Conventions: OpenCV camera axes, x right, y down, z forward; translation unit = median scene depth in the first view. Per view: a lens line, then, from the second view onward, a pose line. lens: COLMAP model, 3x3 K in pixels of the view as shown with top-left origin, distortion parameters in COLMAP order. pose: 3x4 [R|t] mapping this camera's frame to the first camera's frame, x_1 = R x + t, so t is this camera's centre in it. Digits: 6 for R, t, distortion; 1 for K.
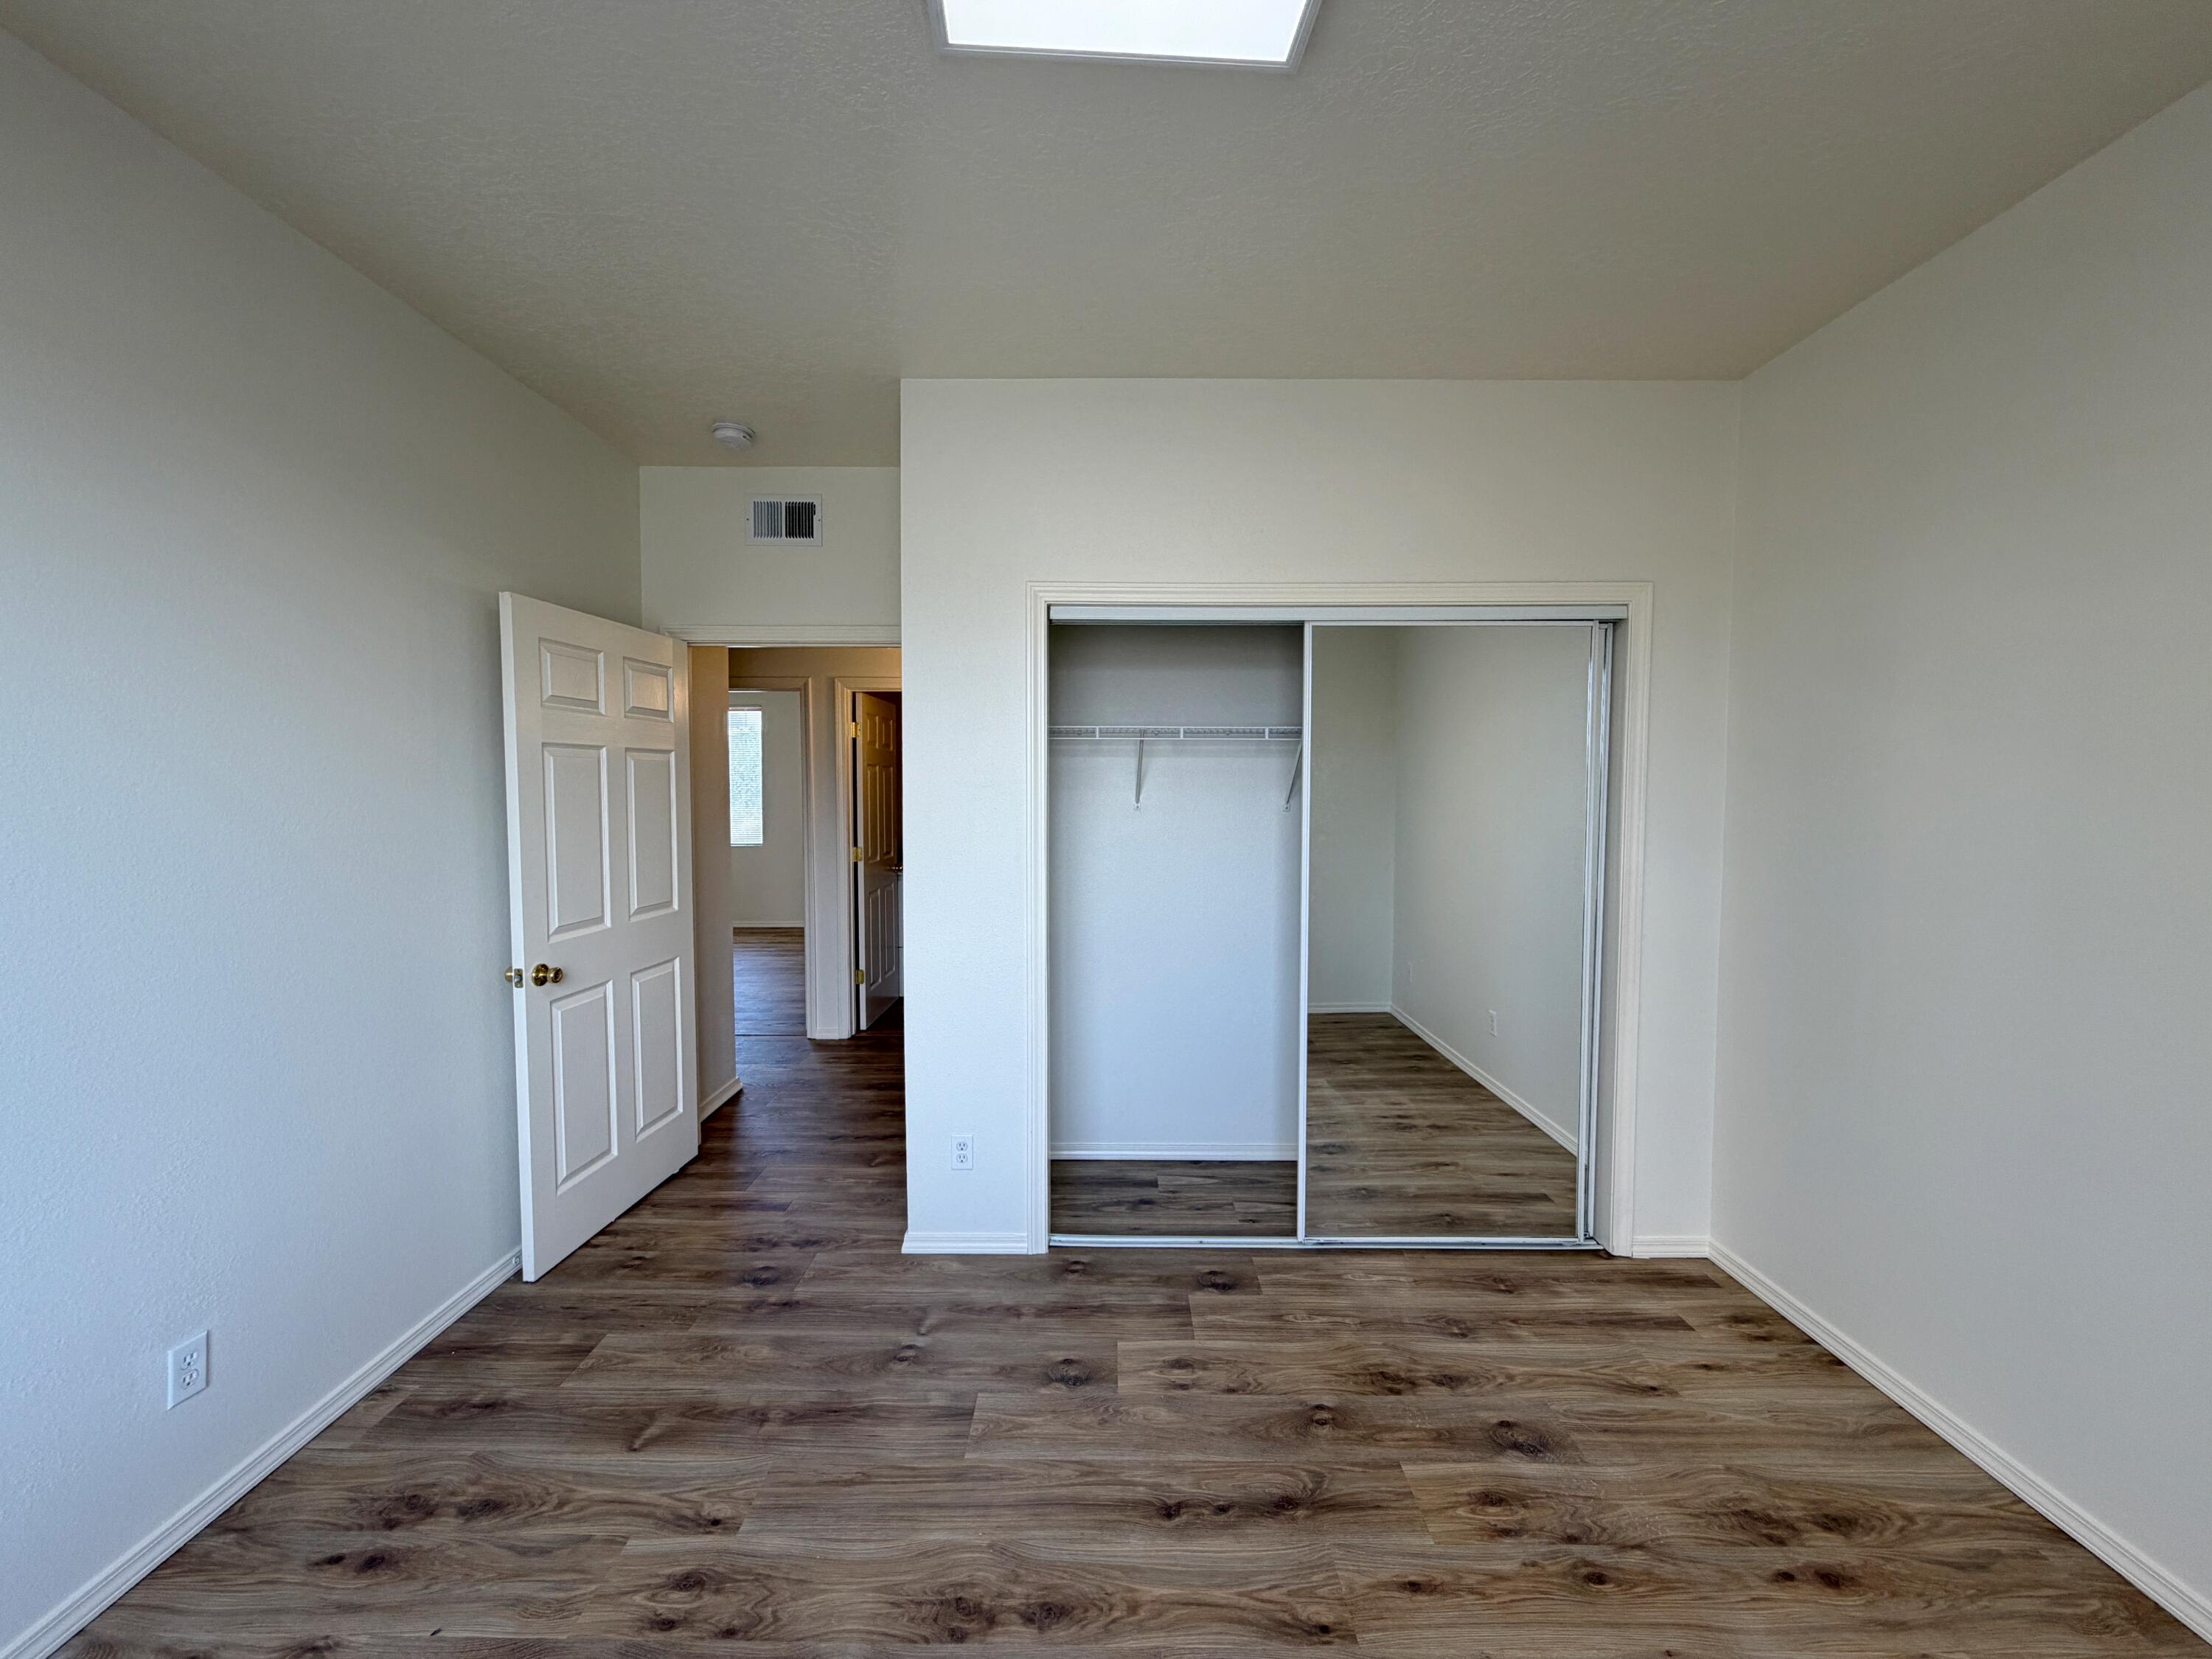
lens RADIAL K [[880.8, 0, 1100.2], [0, 880.8, 823.7], [0, 0, 1]] dist [-0.001470, 0.000472]
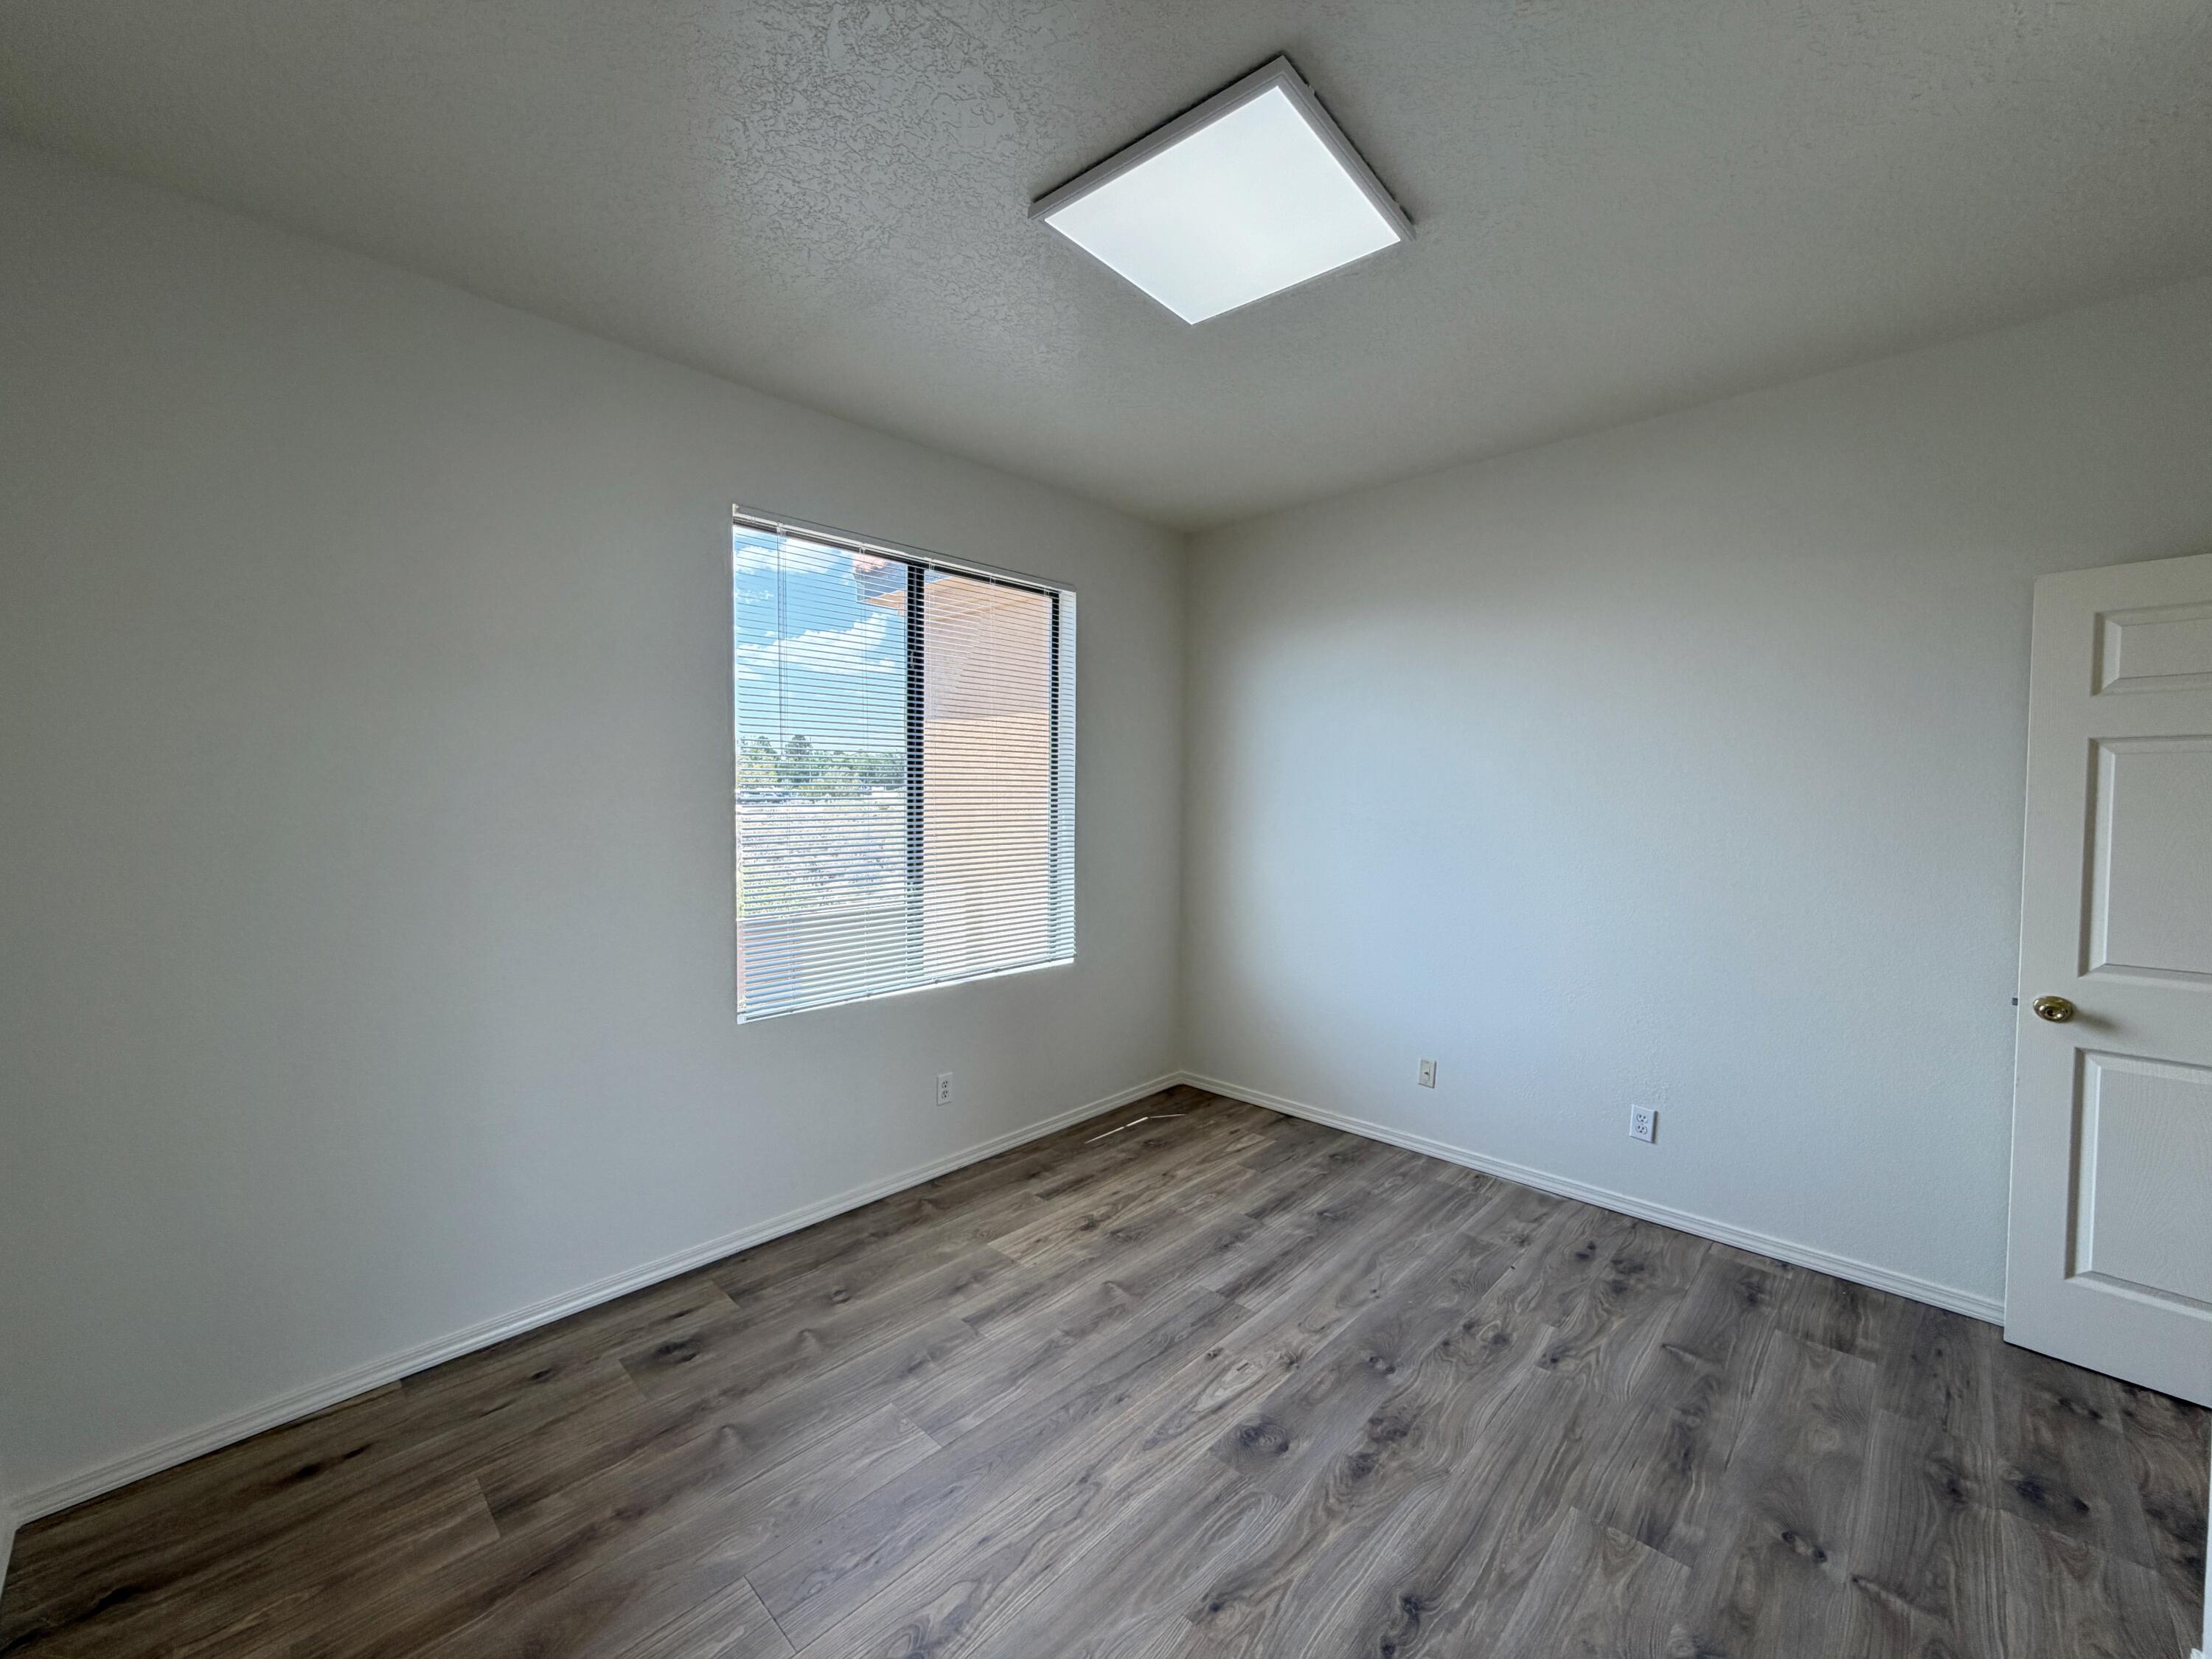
lens RADIAL K [[880.8, 0, 1098.9], [0, 880.8, 823.2], [0, 0, 1]] dist [-0.001470, 0.000472]
pose [[-0.693106, 0.024172, -0.720430, 0.752705], [-0.032482, 0.997375, 0.064714, -0.041808], [0.720103, 0.068255, -0.690502, 1.091961]]
